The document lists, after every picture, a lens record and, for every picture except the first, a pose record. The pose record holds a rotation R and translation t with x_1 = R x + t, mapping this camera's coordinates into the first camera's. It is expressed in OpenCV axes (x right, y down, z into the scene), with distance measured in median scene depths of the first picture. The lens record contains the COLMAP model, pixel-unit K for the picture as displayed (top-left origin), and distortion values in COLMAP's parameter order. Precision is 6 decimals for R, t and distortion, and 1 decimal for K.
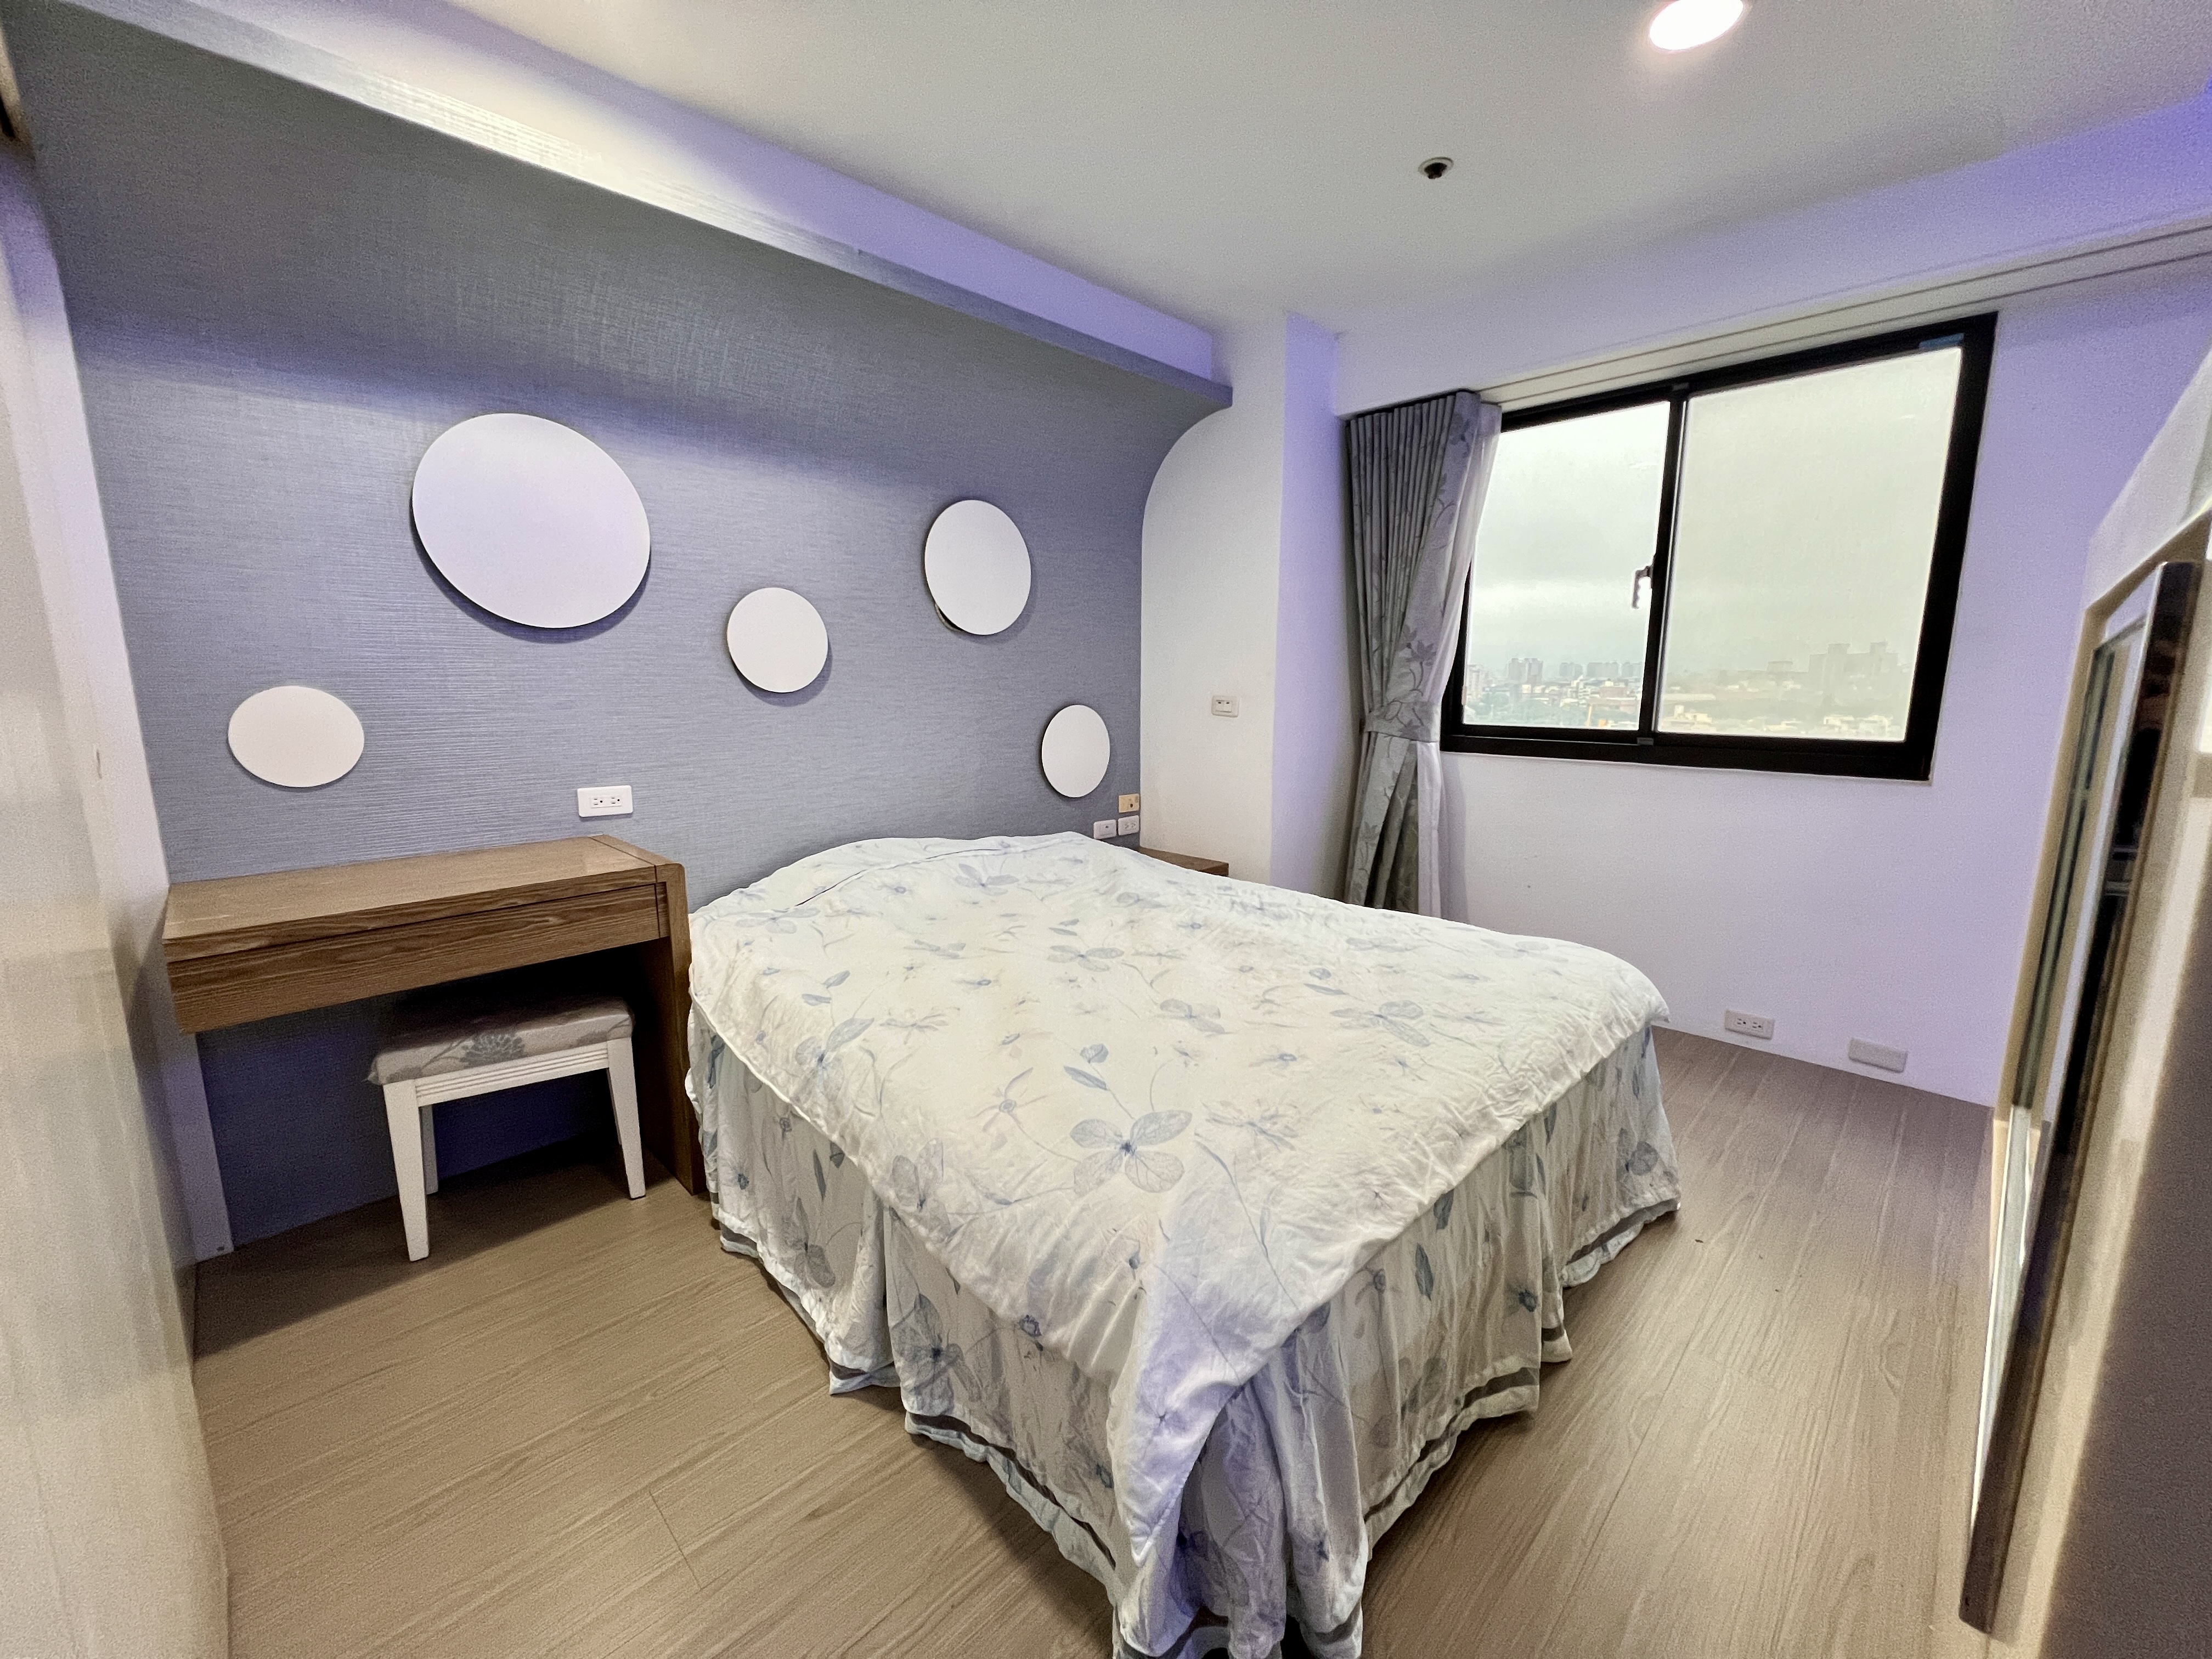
lens RADIAL K [[877.4, 0, 1100.6], [0, 877.4, 823.6], [0, 0, 1]] dist [-0.001150, -0.000029]
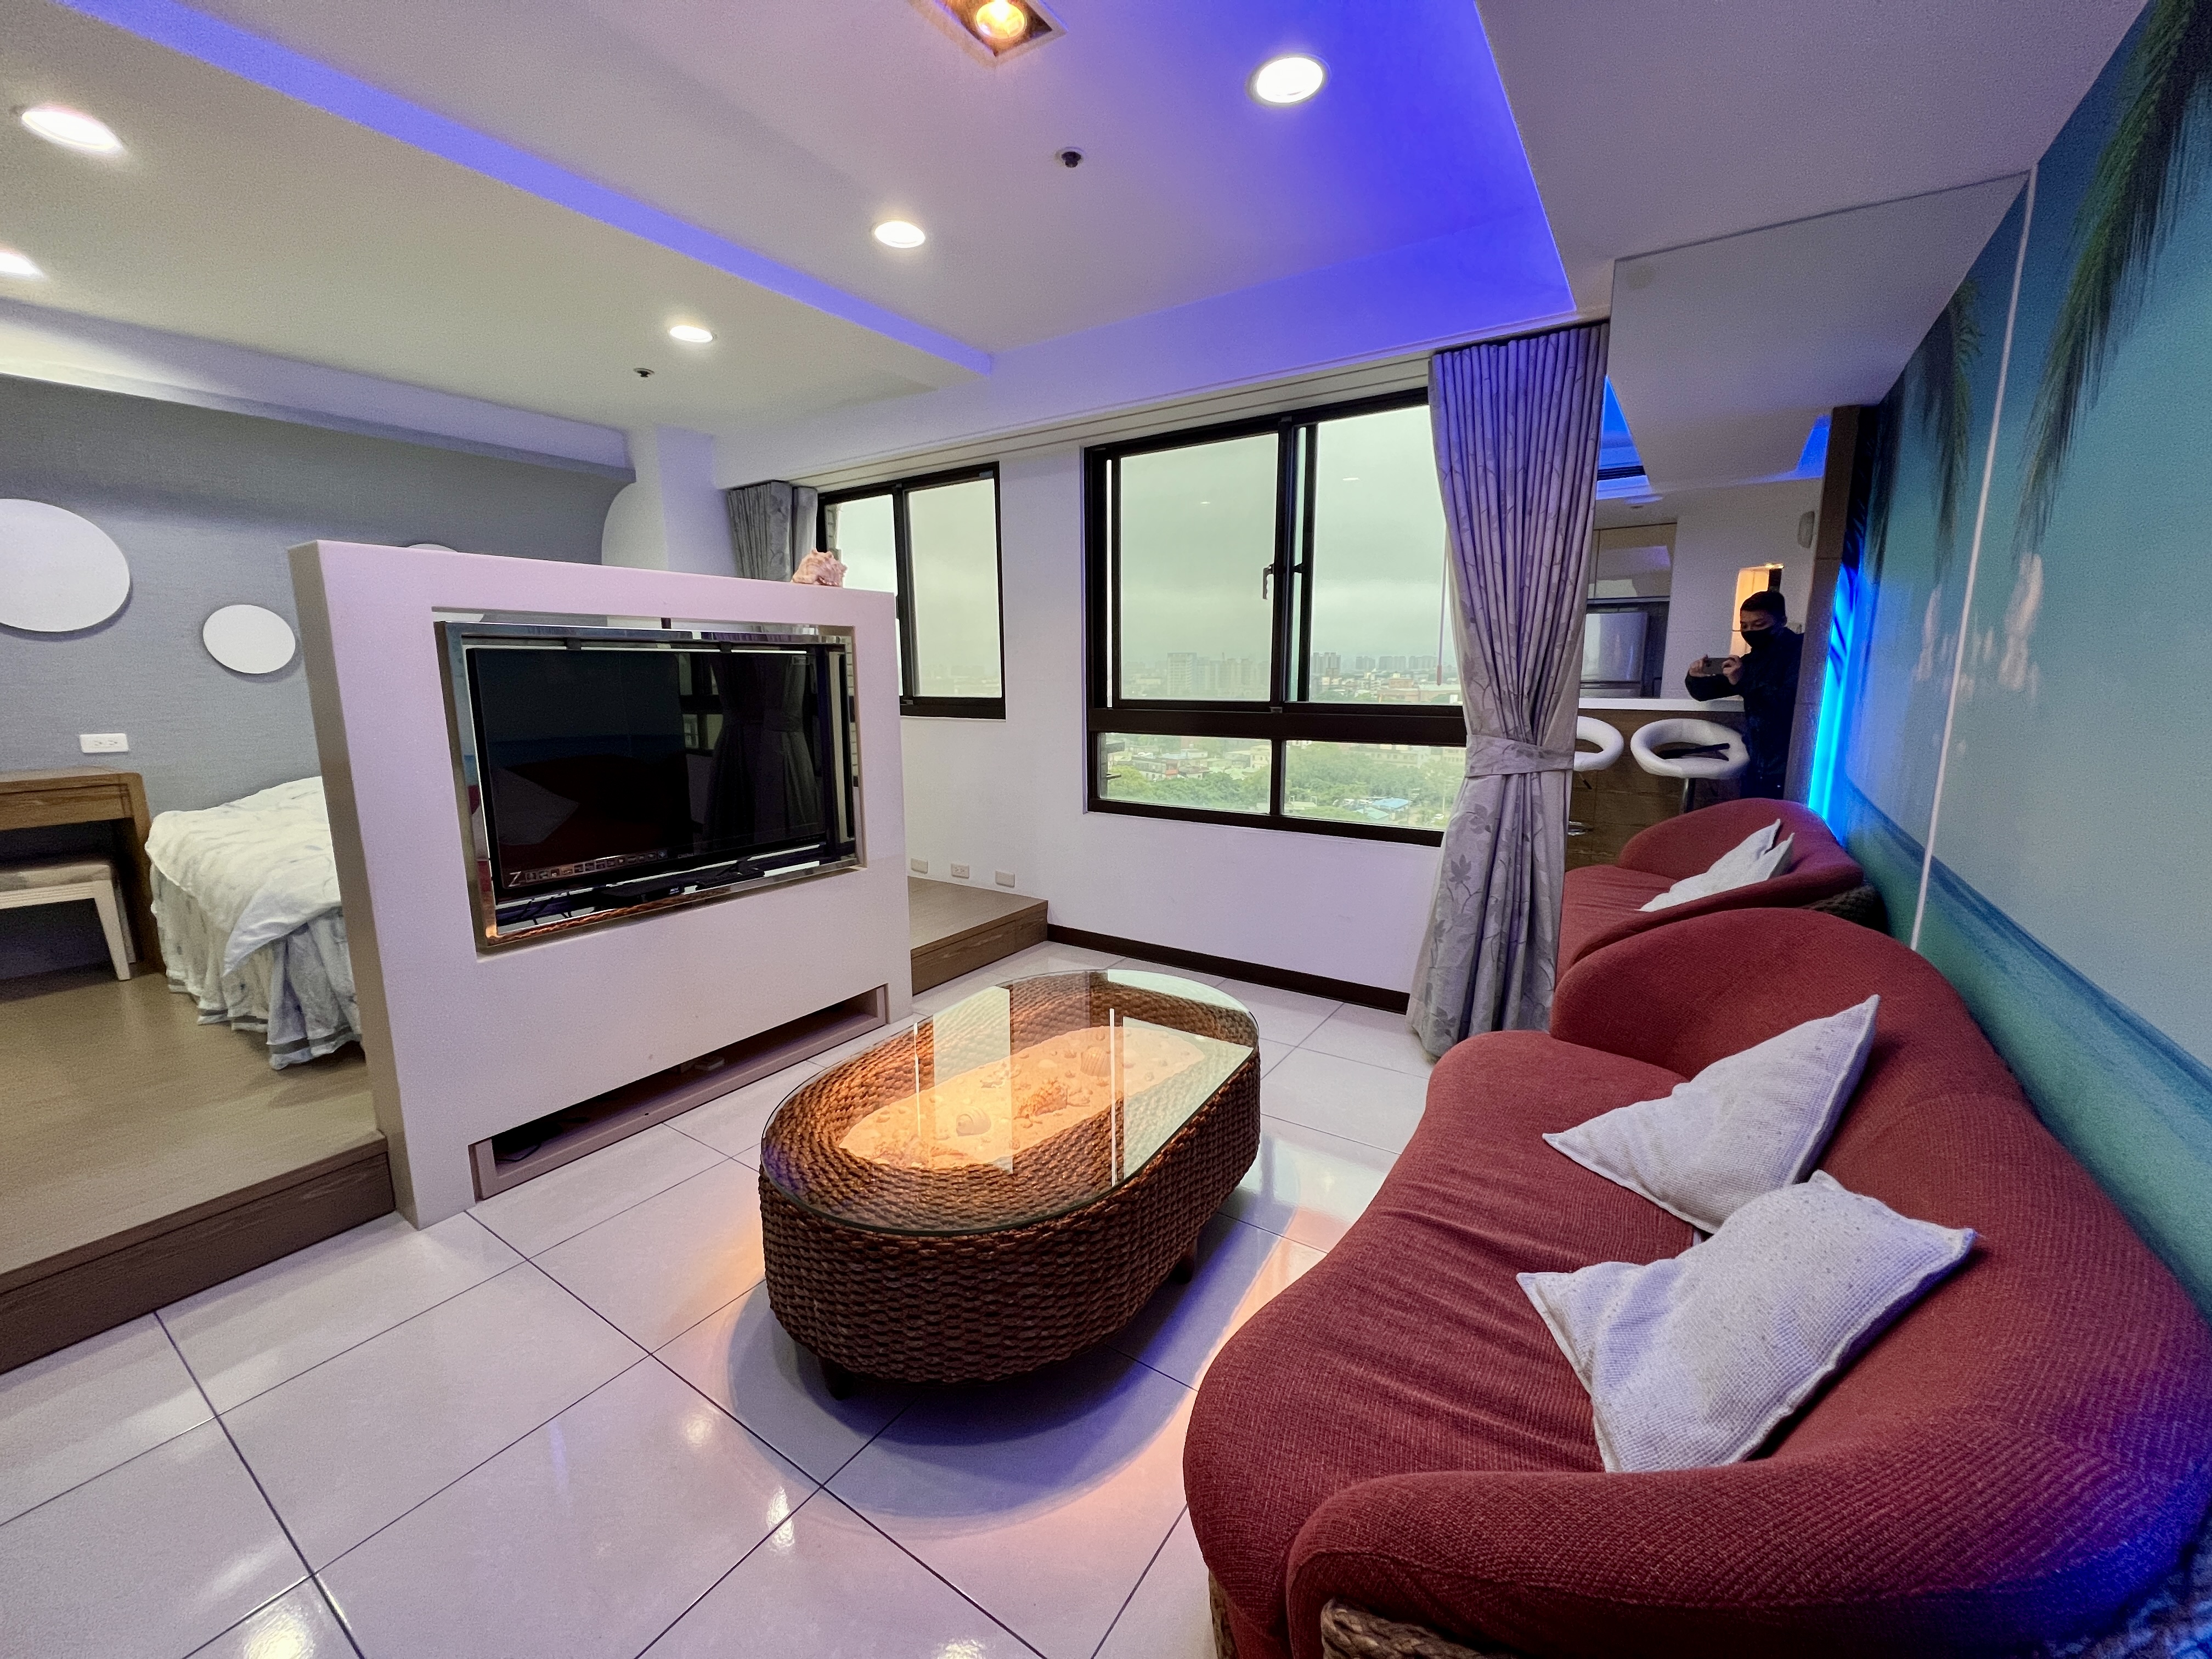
lens RADIAL K [[883.6, 0, 1107.1], [0, 883.6, 823.7], [0, 0, 1]] dist [-0.002666, 0.000322]
pose [[0.980333, -0.038567, 0.193545, 0.964546], [0.037654, 0.999256, 0.008391, 0.189192], [-0.193725, -0.000938, 0.981055, -0.971755]]
